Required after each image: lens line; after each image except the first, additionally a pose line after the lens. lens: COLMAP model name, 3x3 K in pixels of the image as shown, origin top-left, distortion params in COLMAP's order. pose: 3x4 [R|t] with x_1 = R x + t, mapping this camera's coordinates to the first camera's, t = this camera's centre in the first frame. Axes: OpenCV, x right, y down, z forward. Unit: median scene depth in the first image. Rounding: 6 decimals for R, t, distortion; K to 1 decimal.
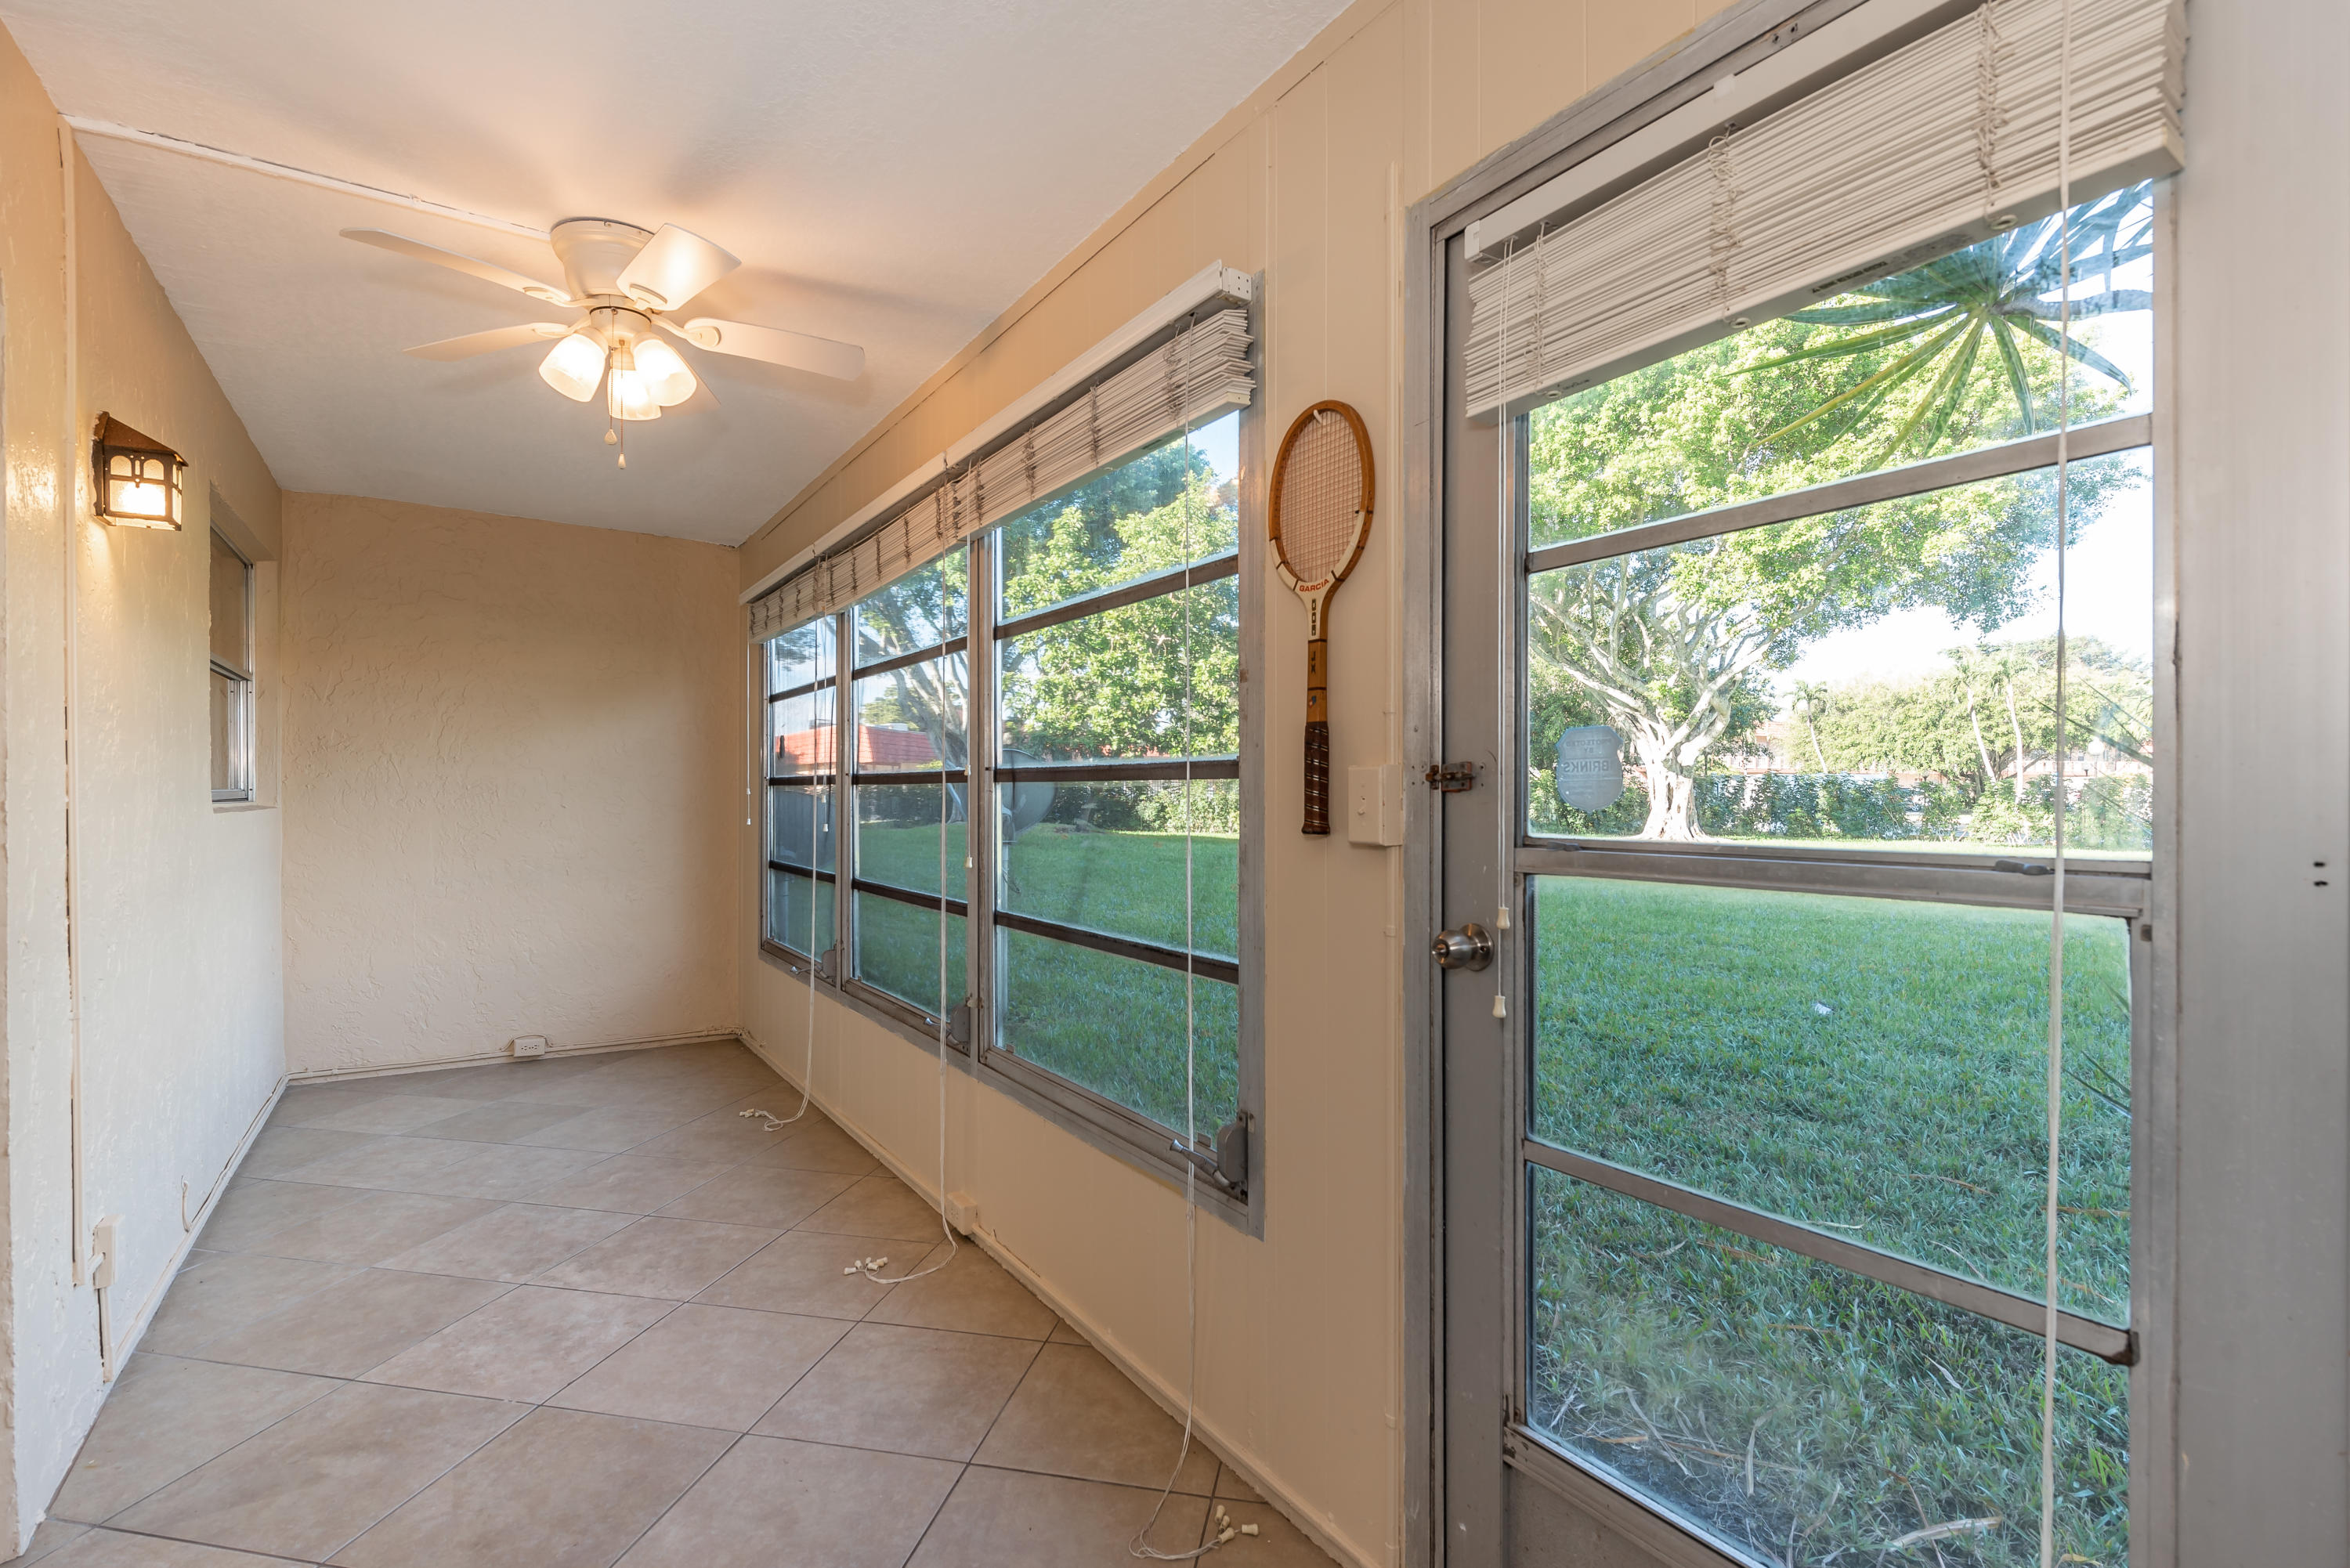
lens RADIAL K [[1065.3, 0, 1172.0], [0, 1065.3, 797.1], [0, 0, 1]] dist [0.000337, 0.000271]
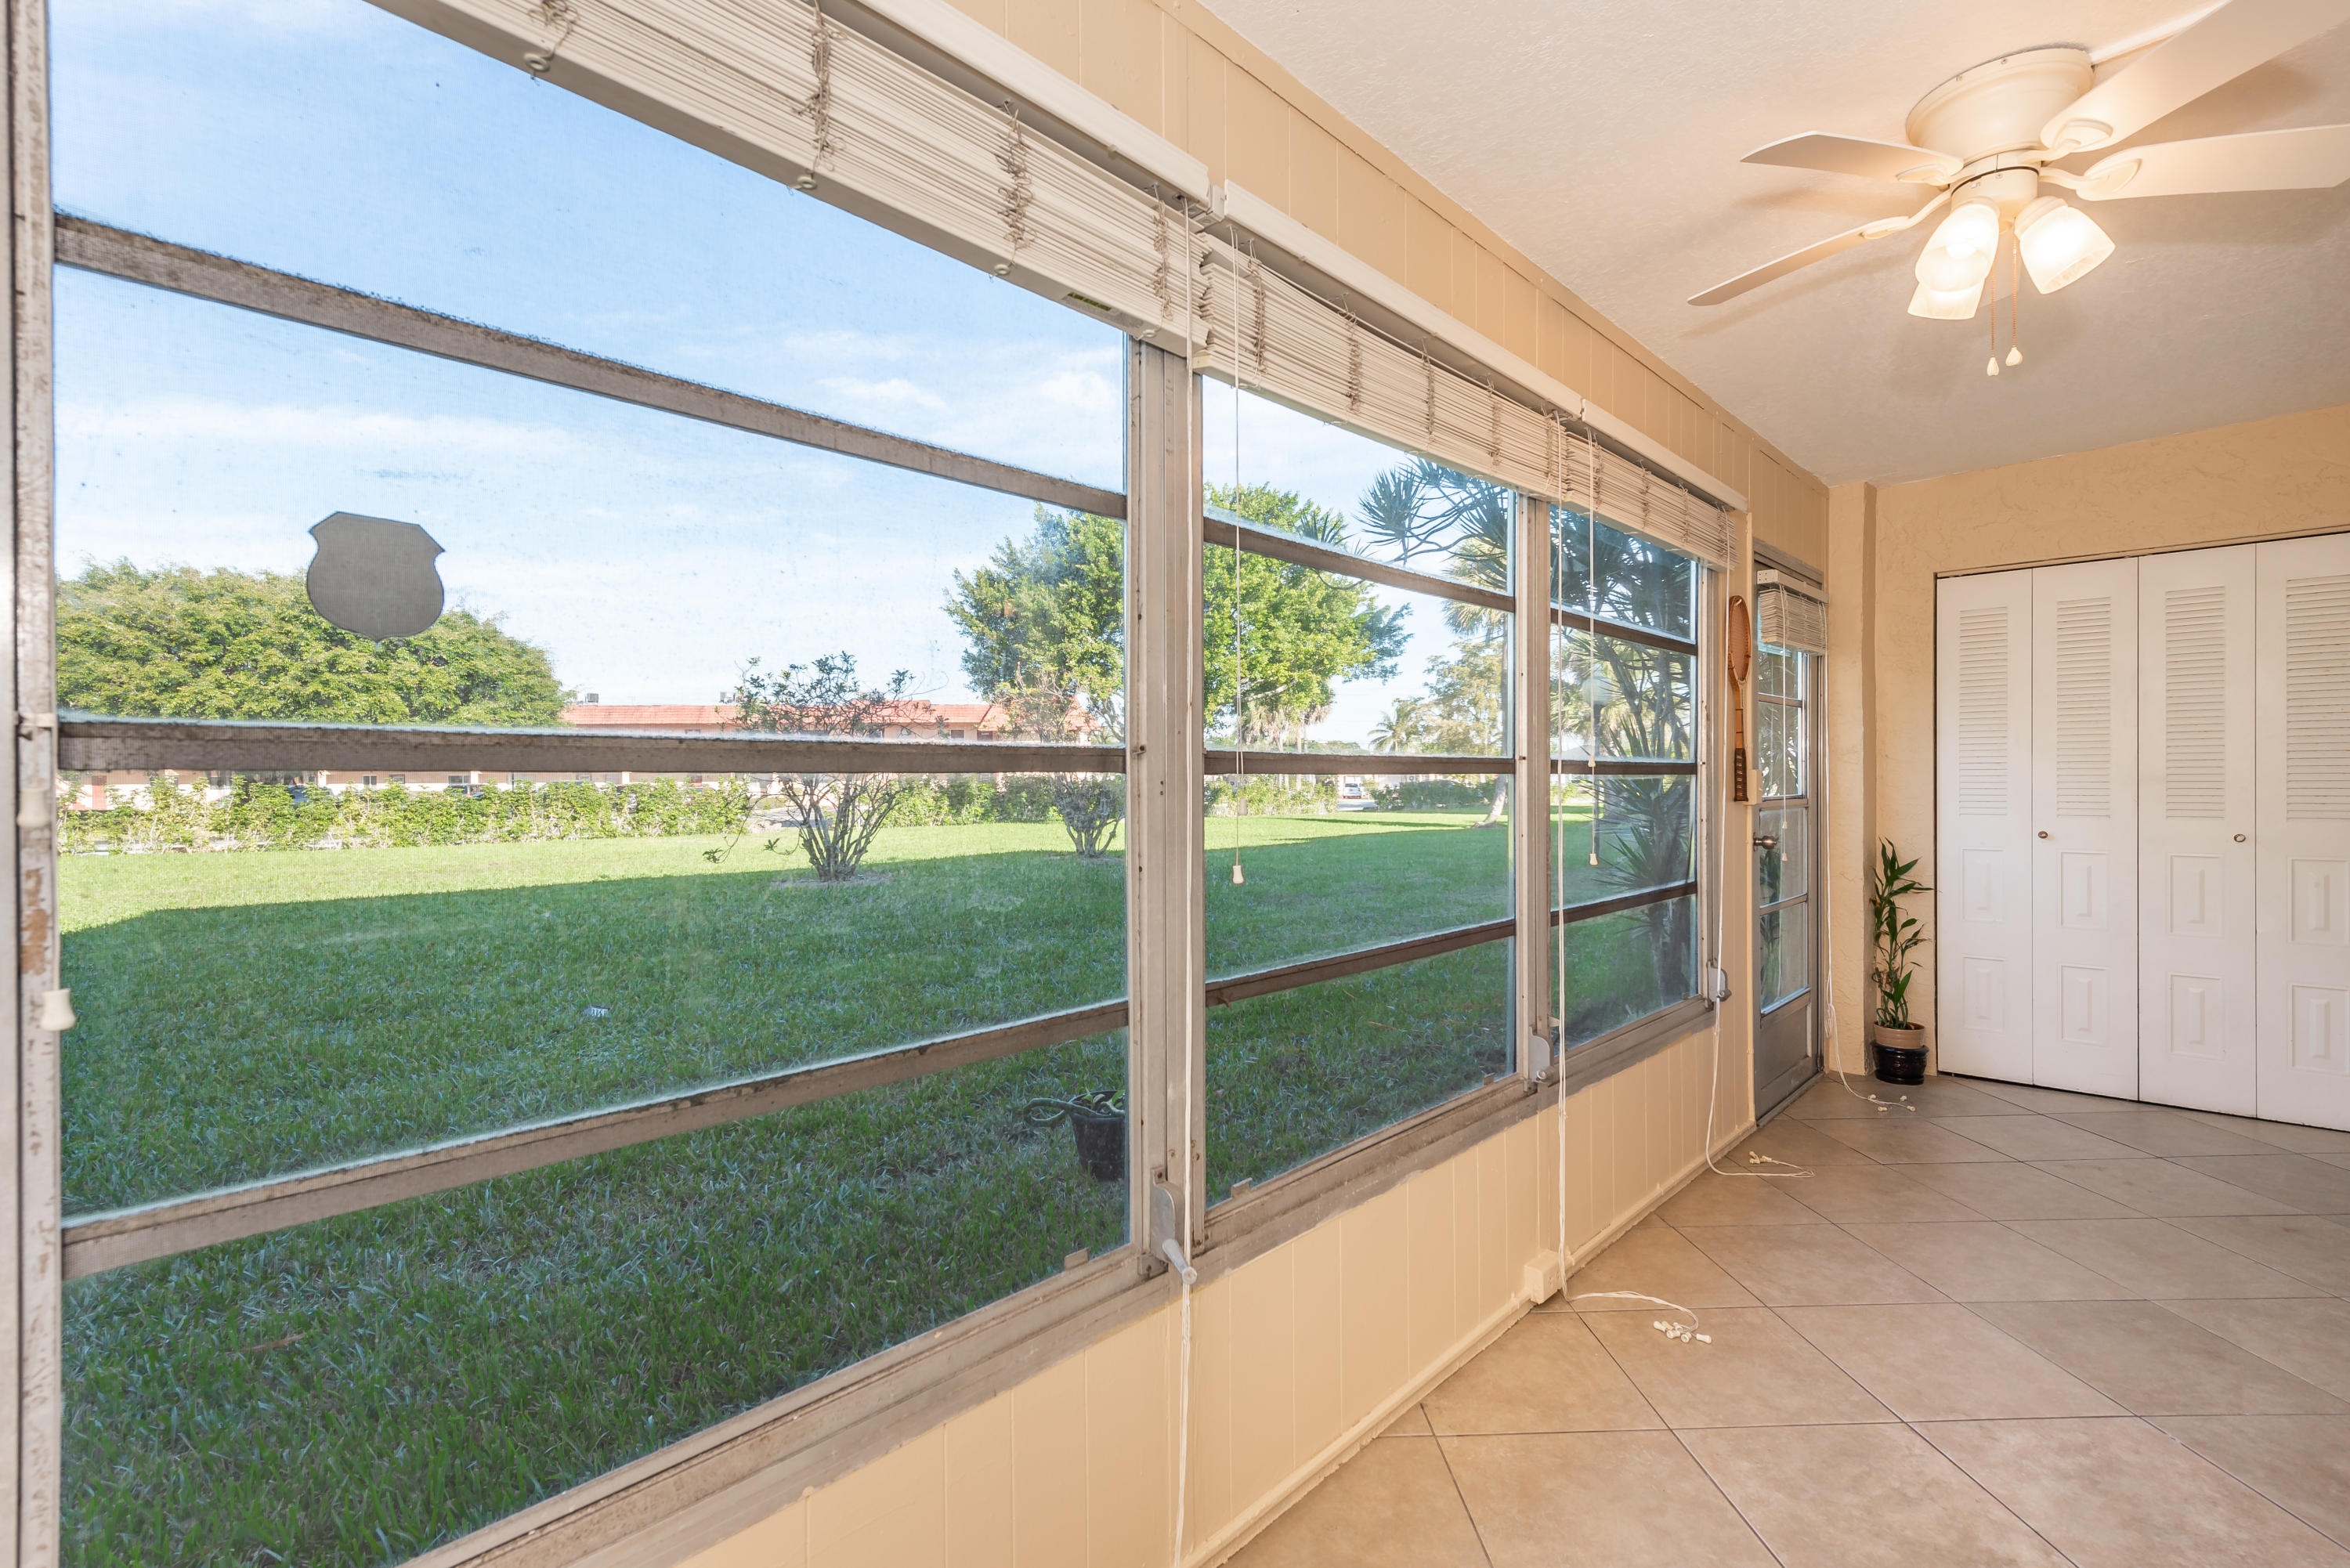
lens RADIAL K [[1065.3, 0, 1172.4], [0, 1065.3, 781.3], [0, 0, 1]] dist [0.000337, 0.000271]
pose [[-0.214929, 0.002237, 0.976627, -1.241920], [0.007191, 0.999974, -0.000708, -0.005578], [-0.976603, 0.006870, -0.214940, 1.893900]]
